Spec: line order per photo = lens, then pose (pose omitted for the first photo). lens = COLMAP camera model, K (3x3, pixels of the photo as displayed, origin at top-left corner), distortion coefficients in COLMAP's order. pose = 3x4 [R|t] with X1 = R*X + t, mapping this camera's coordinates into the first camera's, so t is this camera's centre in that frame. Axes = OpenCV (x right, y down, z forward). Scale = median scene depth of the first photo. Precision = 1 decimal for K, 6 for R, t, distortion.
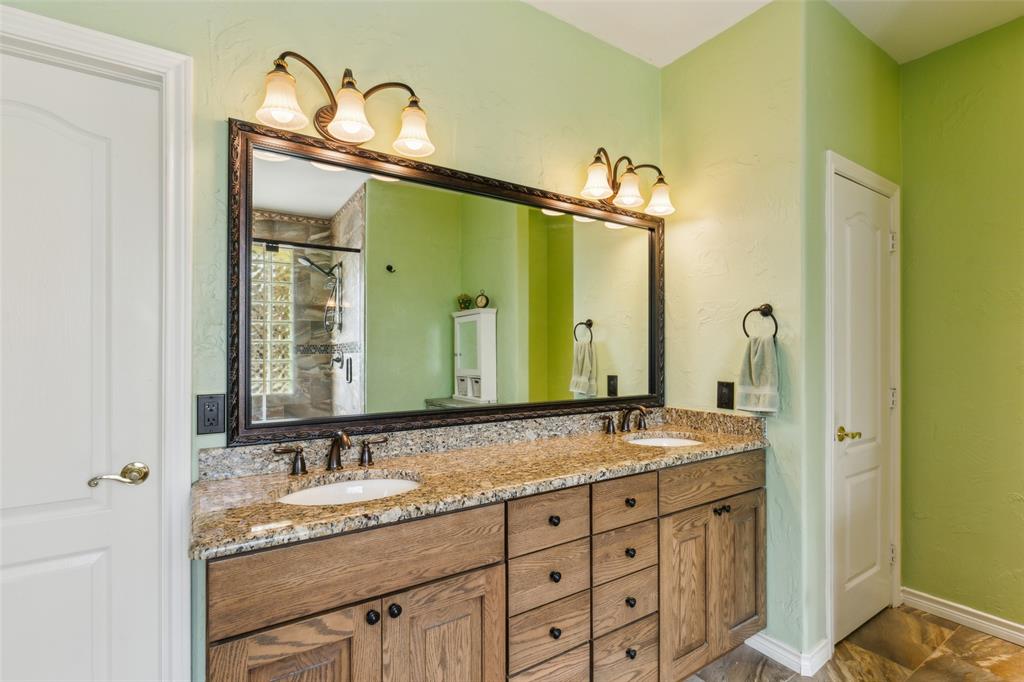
lens RADIAL K [[482.3, 0, 513.9], [0, 482.3, 347.1], [0, 0, 1]] dist [-0.003452, -0.000226]
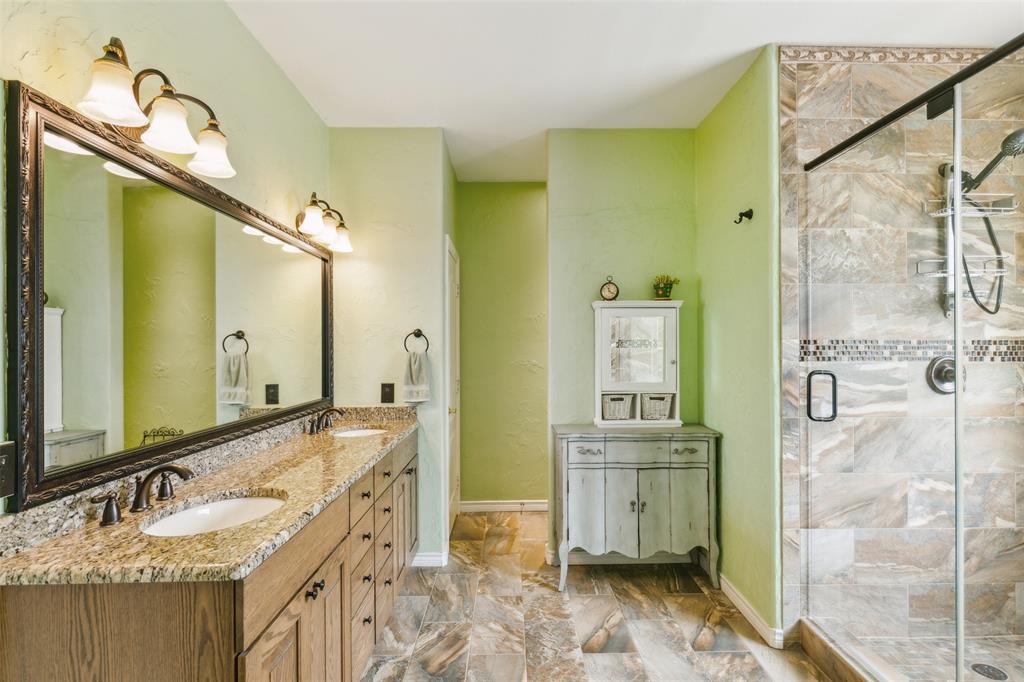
lens RADIAL K [[482.3, 0, 522.1], [0, 482.3, 340.9], [0, 0, 1]] dist [-0.003452, -0.000226]
pose [[0.521048, 0.010066, 0.853468, -0.569148], [-0.000092, 0.999931, -0.011738, -0.035224], [-0.853527, 0.006038, 0.521013, -0.045941]]
